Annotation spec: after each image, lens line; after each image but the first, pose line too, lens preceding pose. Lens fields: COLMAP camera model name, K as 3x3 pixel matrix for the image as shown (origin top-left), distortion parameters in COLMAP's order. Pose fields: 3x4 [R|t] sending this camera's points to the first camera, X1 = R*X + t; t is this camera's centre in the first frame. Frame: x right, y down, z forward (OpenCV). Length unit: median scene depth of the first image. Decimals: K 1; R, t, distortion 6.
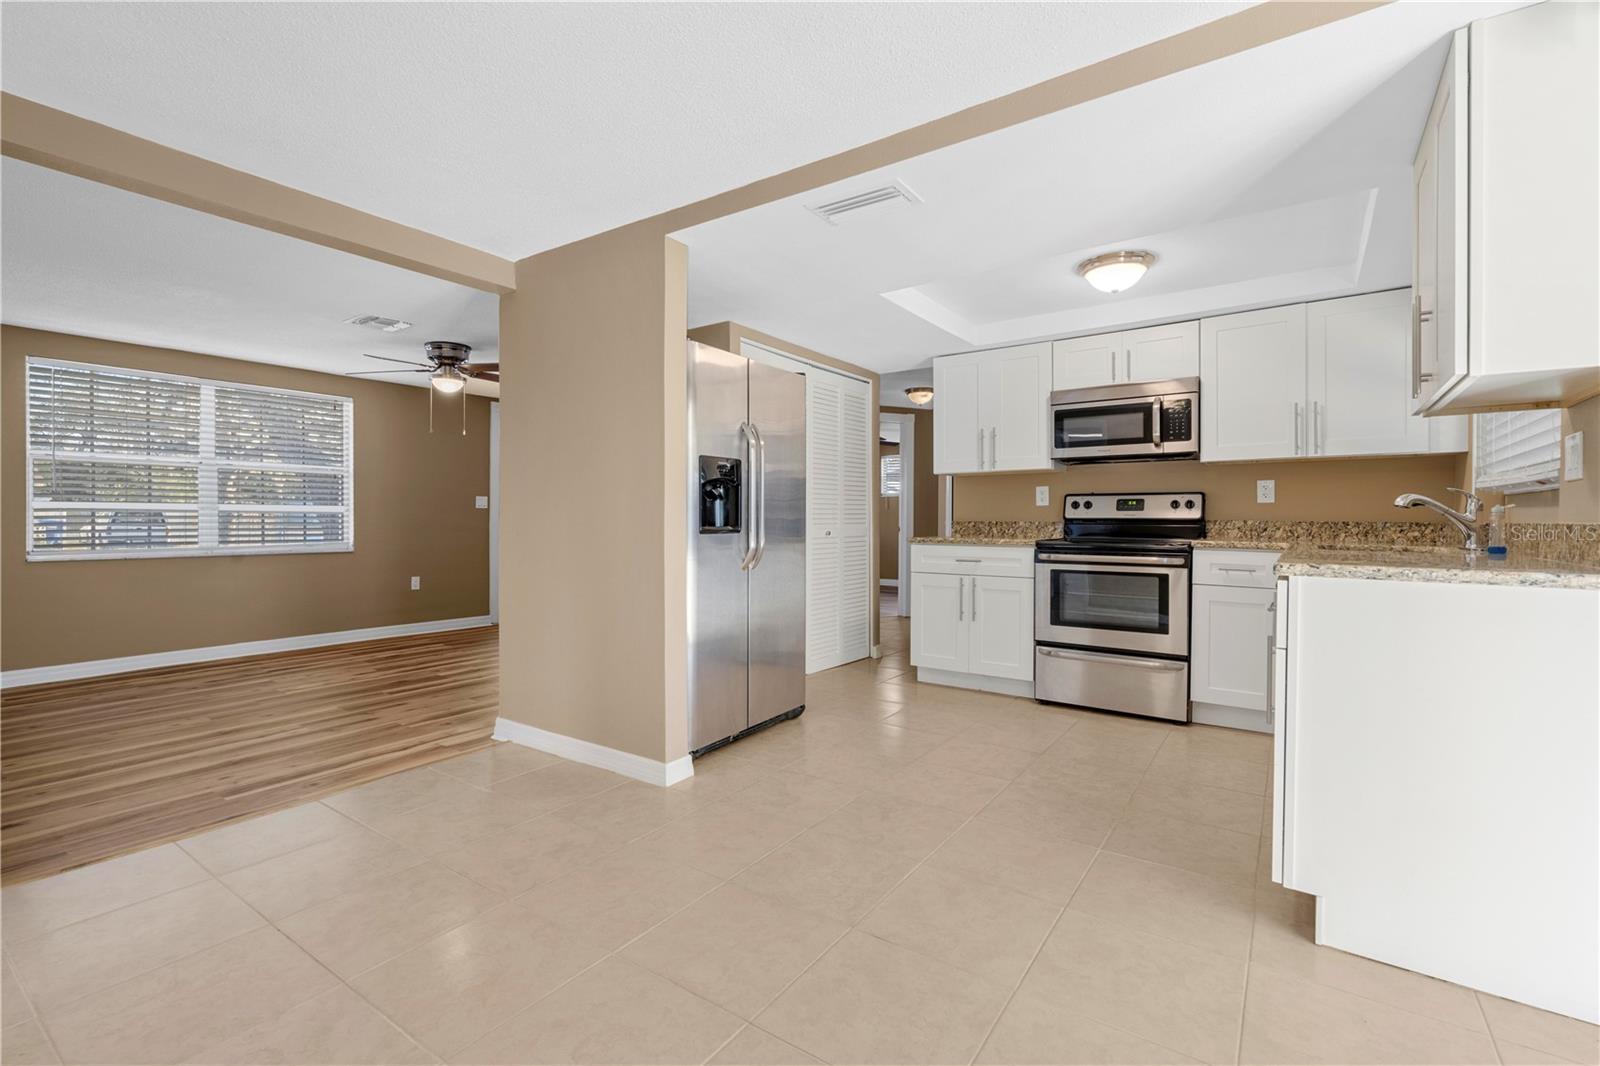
lens RADIAL K [[721.9, 0, 794.6], [0, 721.9, 537.2], [0, 0, 1]] dist [0.005700, 0.000675]
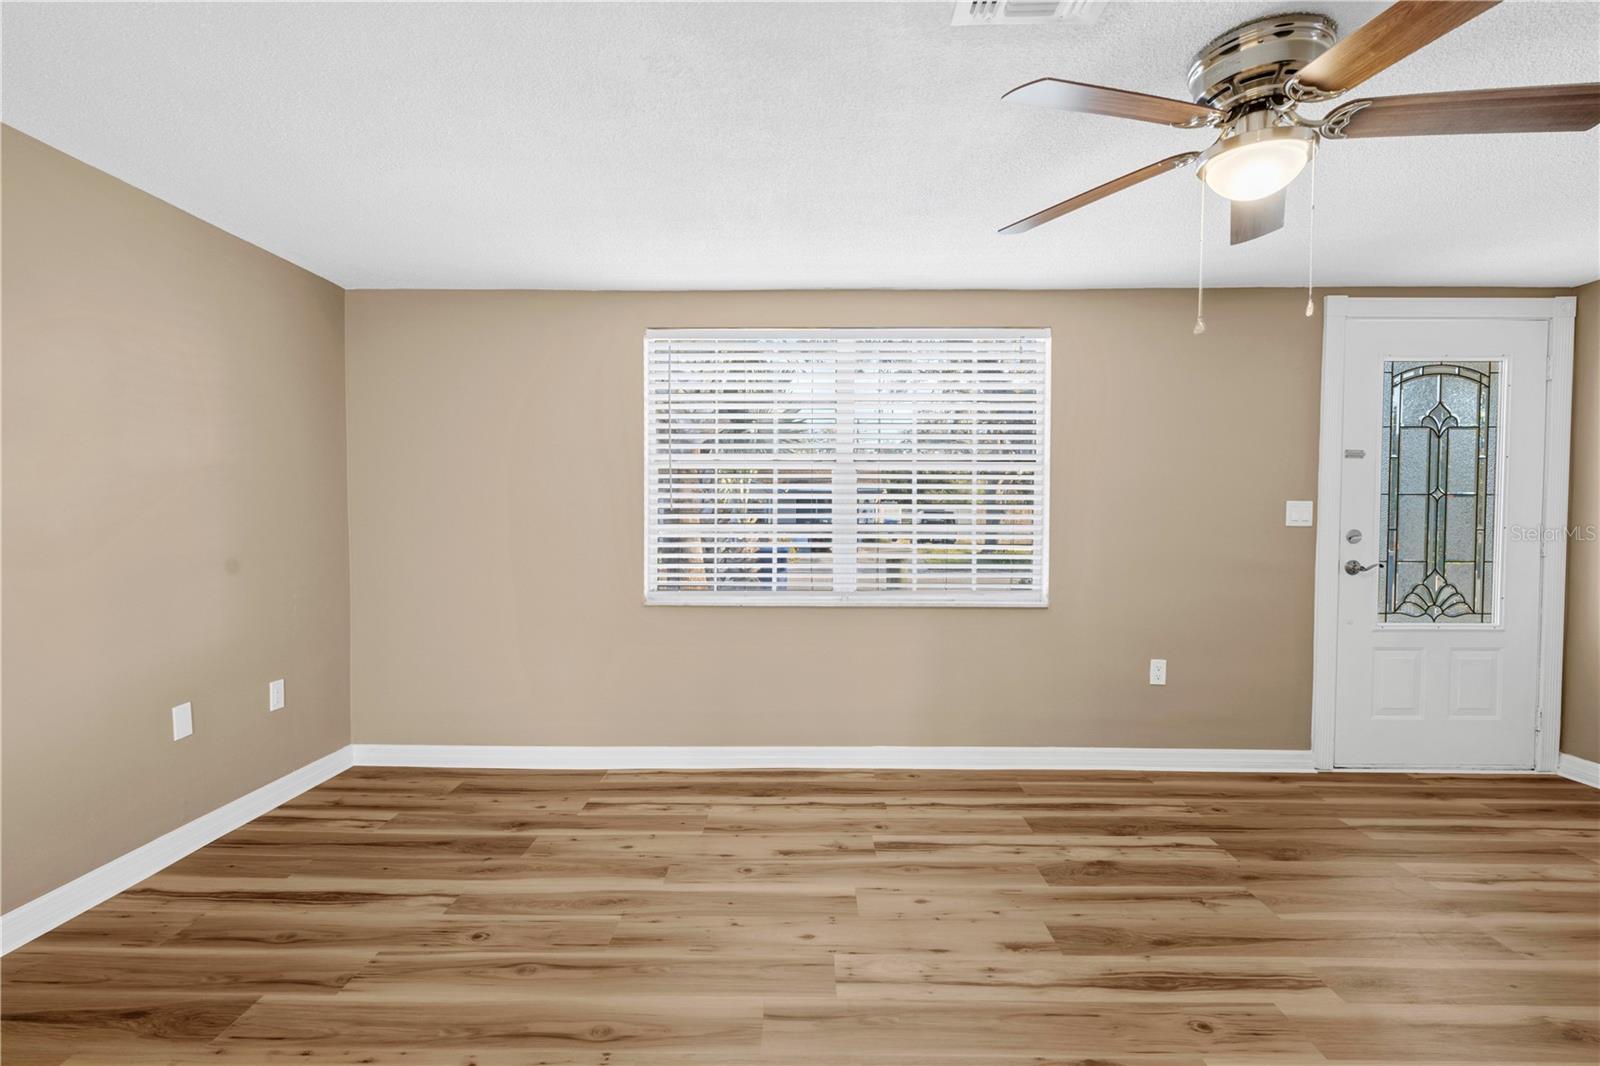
lens RADIAL K [[721.9, 0, 793.6], [0, 721.9, 548.2], [0, 0, 1]] dist [0.005700, 0.000675]
pose [[0.564456, 0.021310, -0.825188, -0.260862], [-0.016590, 0.999758, 0.014470, -0.030617], [0.825297, 0.005523, 0.564672, 0.521596]]
